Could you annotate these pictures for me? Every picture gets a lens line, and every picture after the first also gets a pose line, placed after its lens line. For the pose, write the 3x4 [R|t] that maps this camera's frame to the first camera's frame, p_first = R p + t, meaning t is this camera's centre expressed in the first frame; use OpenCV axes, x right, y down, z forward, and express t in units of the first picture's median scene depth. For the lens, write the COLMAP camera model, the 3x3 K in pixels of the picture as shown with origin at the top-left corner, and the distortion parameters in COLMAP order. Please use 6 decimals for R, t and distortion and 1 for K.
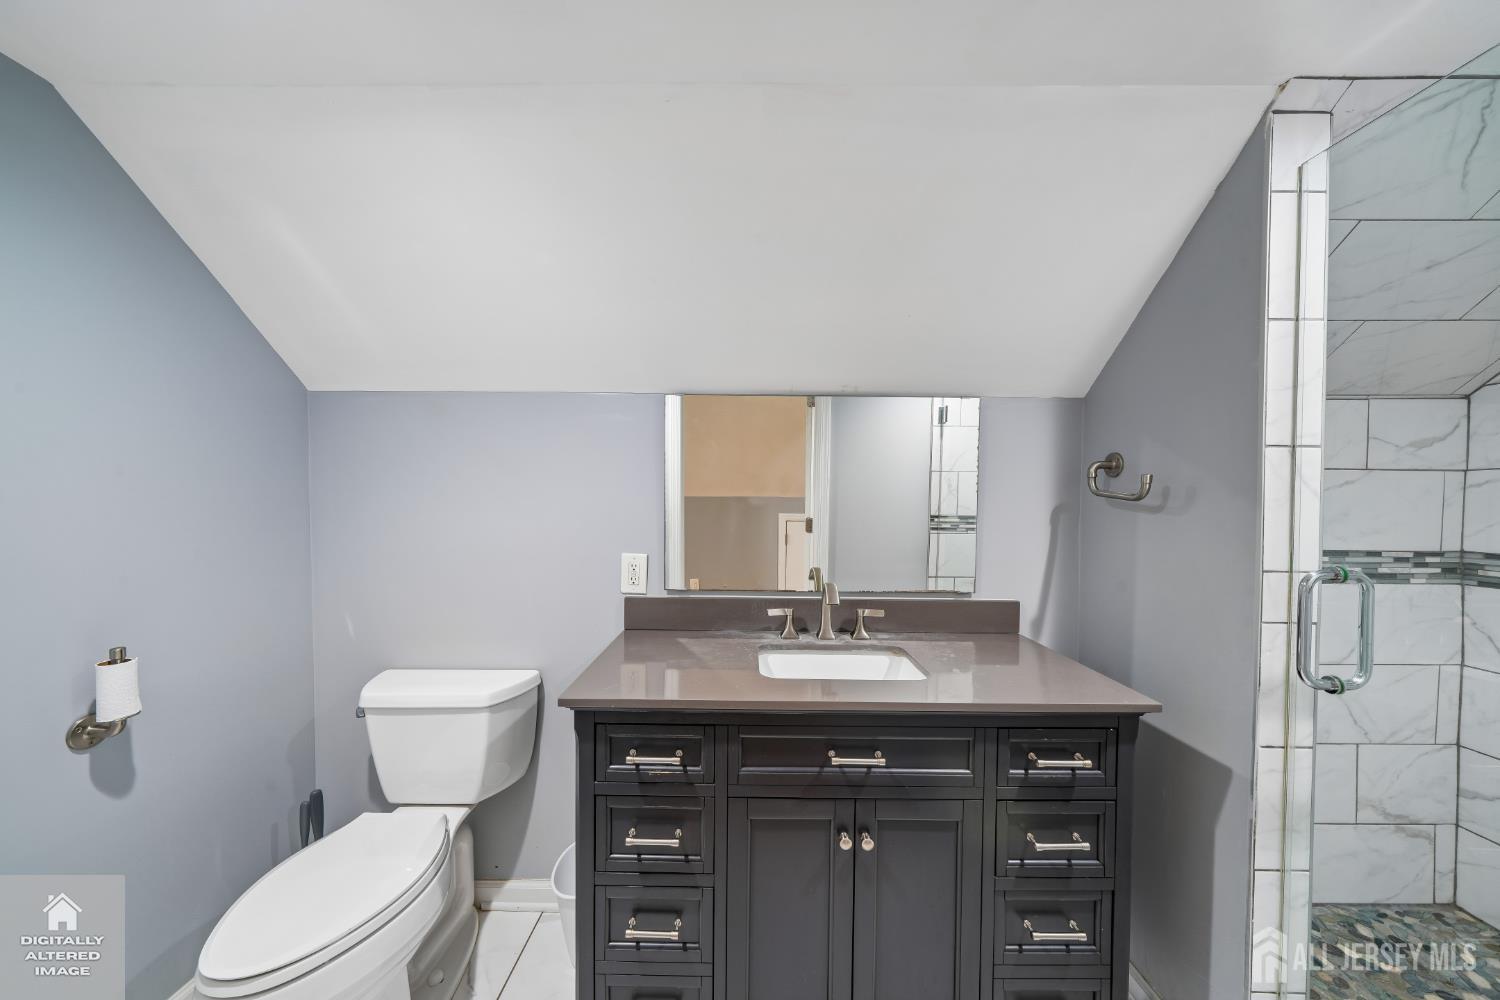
lens RADIAL K [[506.2, 0, 749.5], [0, 506.2, 507.3], [0, 0, 1]] dist [-0.001306, 0.000410]
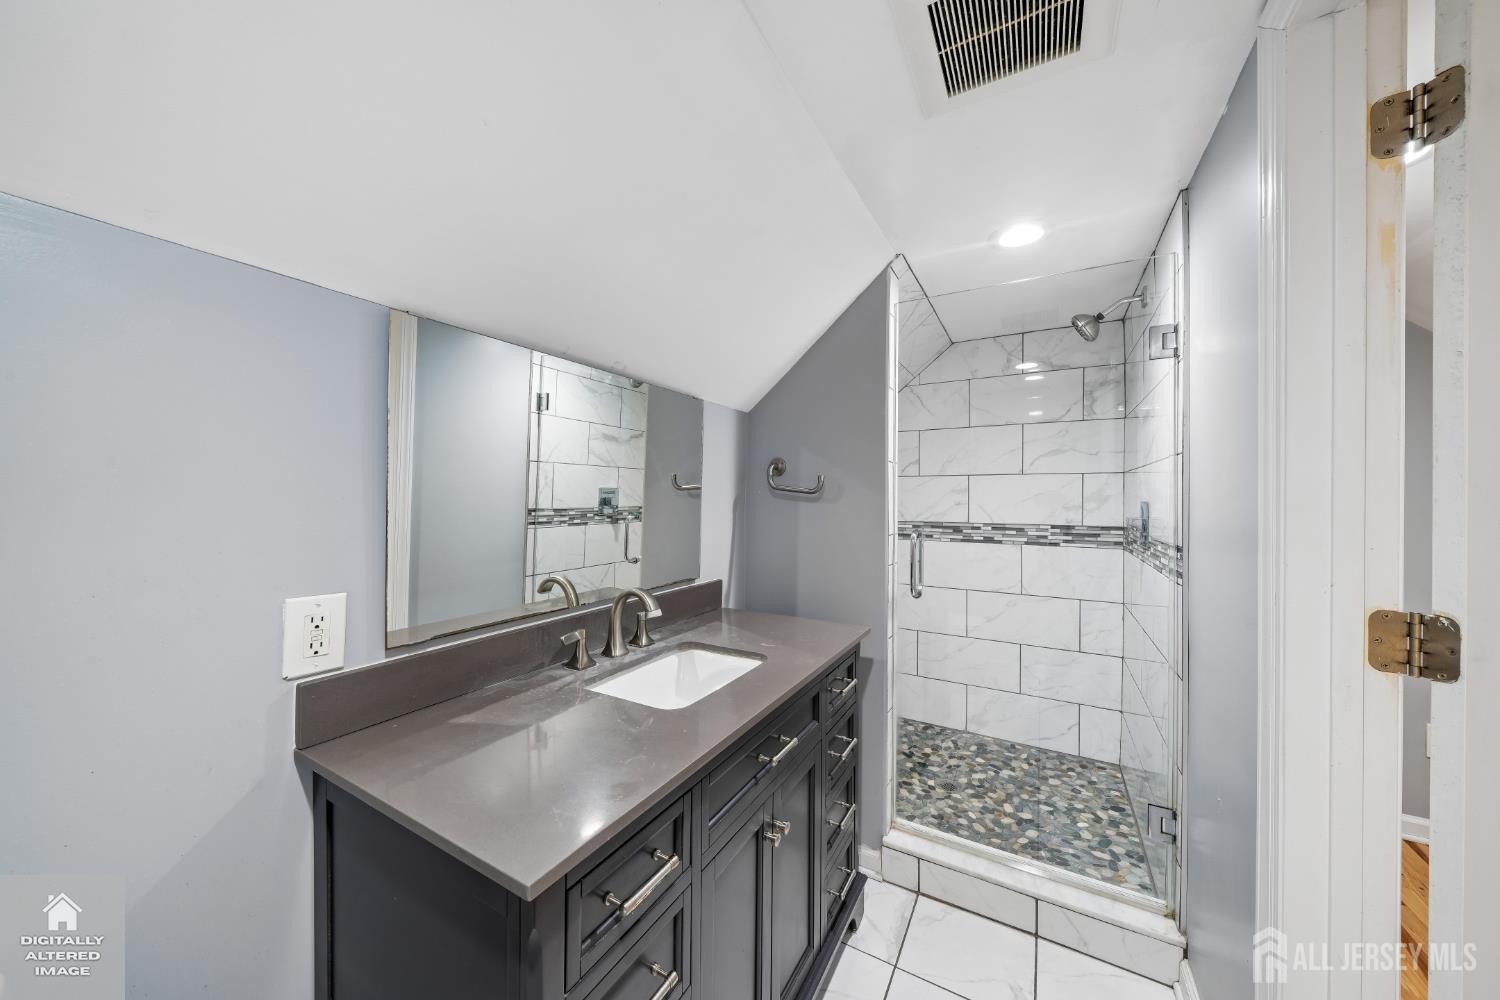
lens RADIAL K [[510.7, 0, 747.6], [0, 510.7, 496.2], [0, 0, 1]] dist [-0.000016, 0.000152]
pose [[0.500182, -0.005027, 0.865905, -0.458408], [0.010473, 0.999945, -0.000244, -0.005260], [-0.865857, 0.009191, 0.500208, 0.357403]]
